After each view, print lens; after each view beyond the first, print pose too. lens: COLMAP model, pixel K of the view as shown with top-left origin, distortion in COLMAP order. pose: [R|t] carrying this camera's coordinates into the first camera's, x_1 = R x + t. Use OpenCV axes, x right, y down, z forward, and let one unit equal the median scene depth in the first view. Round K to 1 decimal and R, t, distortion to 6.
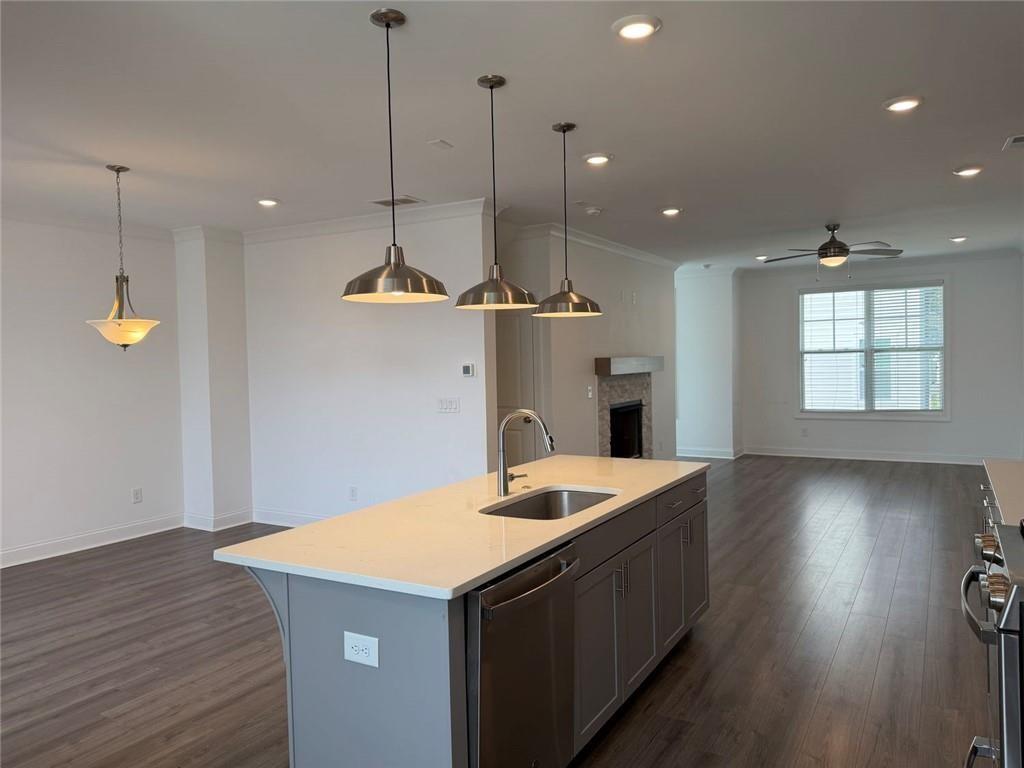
lens RADIAL K [[722.3, 0, 512.0], [0, 722.3, 384.0], [0, 0, 1]] dist [0.085654, -0.144281]
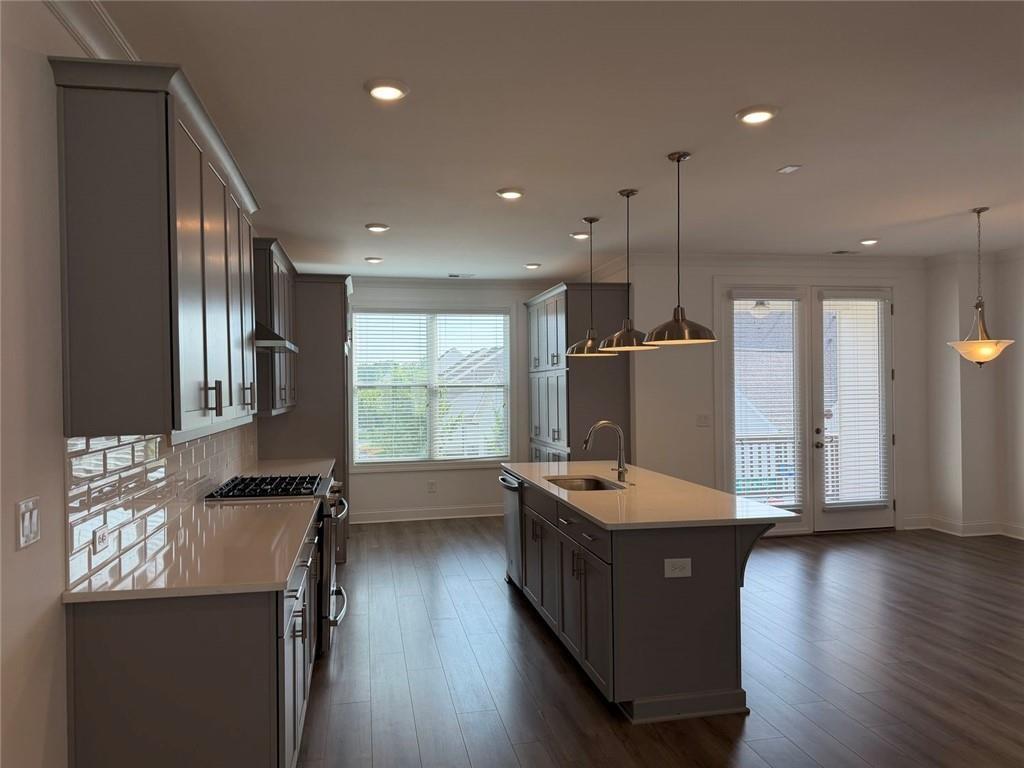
lens RADIAL K [[719.9, 0, 507.5], [0, 719.9, 389.6], [0, 0, 1]] dist [0.099795, -0.149709]
pose [[-0.736055, 0.038116, -0.675848, 0.724012], [0.008822, 0.998869, 0.046726, -0.065543], [0.676864, 0.028431, -0.735559, 1.228698]]
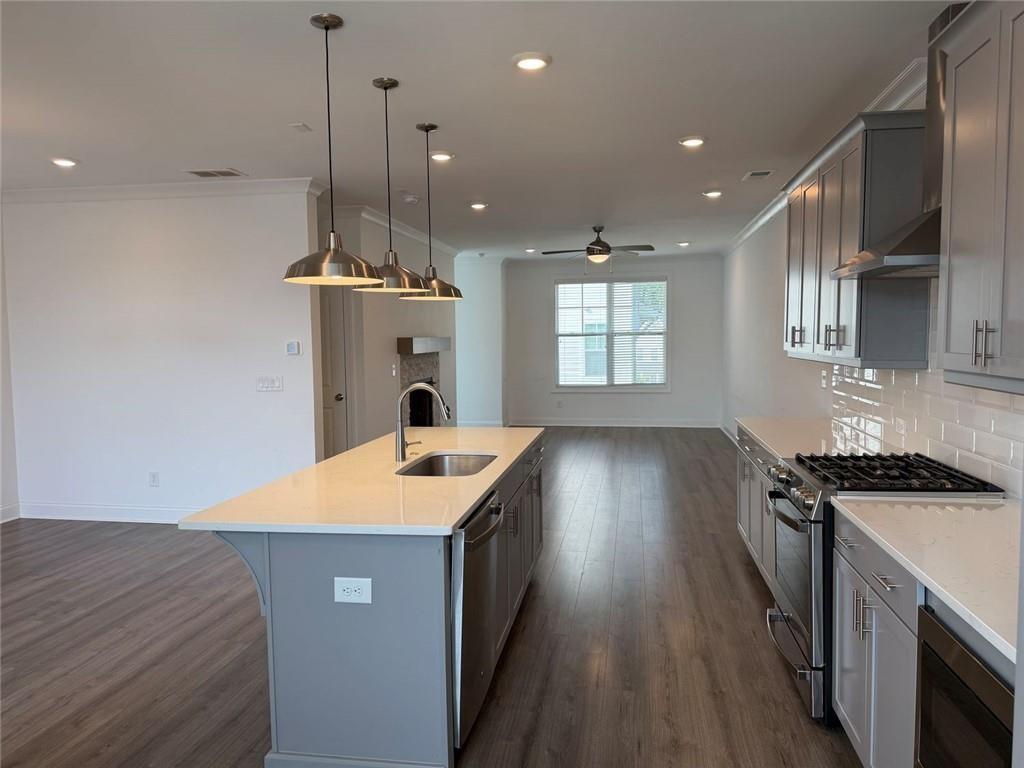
lens RADIAL K [[721.8, 0, 515.1], [0, 721.8, 388.4], [0, 0, 1]] dist [0.085928, -0.121678]
pose [[0.930129, -0.015435, 0.366909, -0.166593], [0.003139, 0.999414, 0.034087, 0.003166], [-0.367220, -0.030553, 0.929632, -0.064783]]
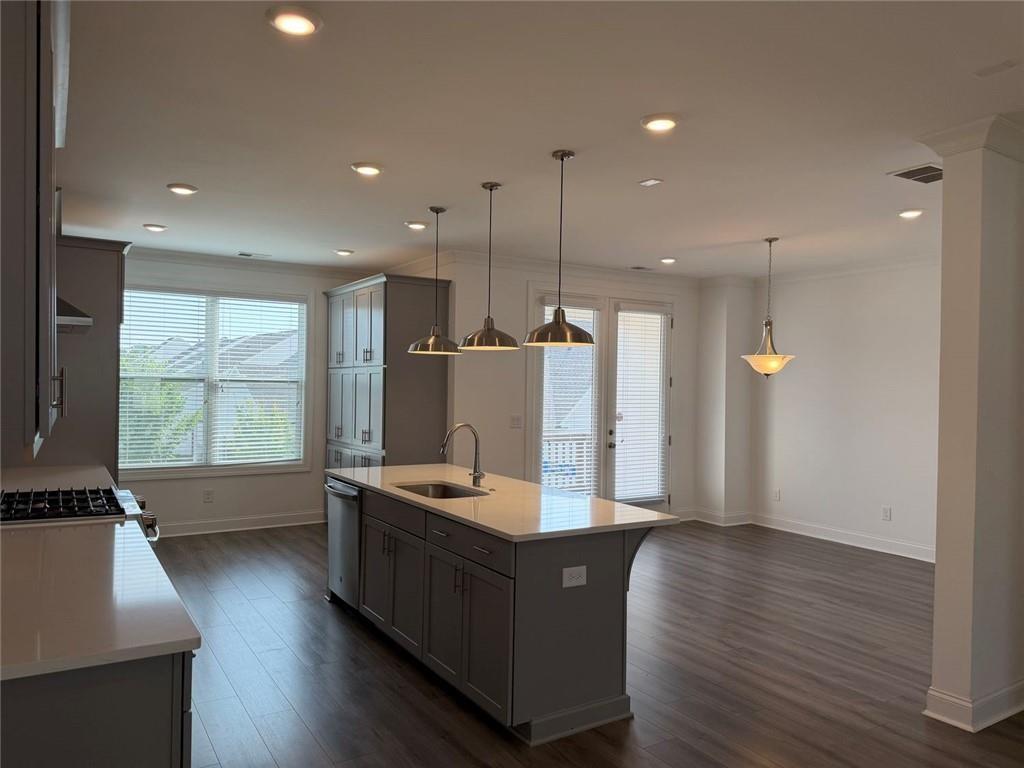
lens RADIAL K [[721.8, 0, 515.1], [0, 721.8, 388.4], [0, 0, 1]] dist [0.085928, -0.121678]
pose [[-0.448454, 0.022791, -0.893515, 0.761942], [-0.033814, 0.998527, 0.042441, -0.062681], [0.893166, 0.049246, -0.447023, 1.081409]]
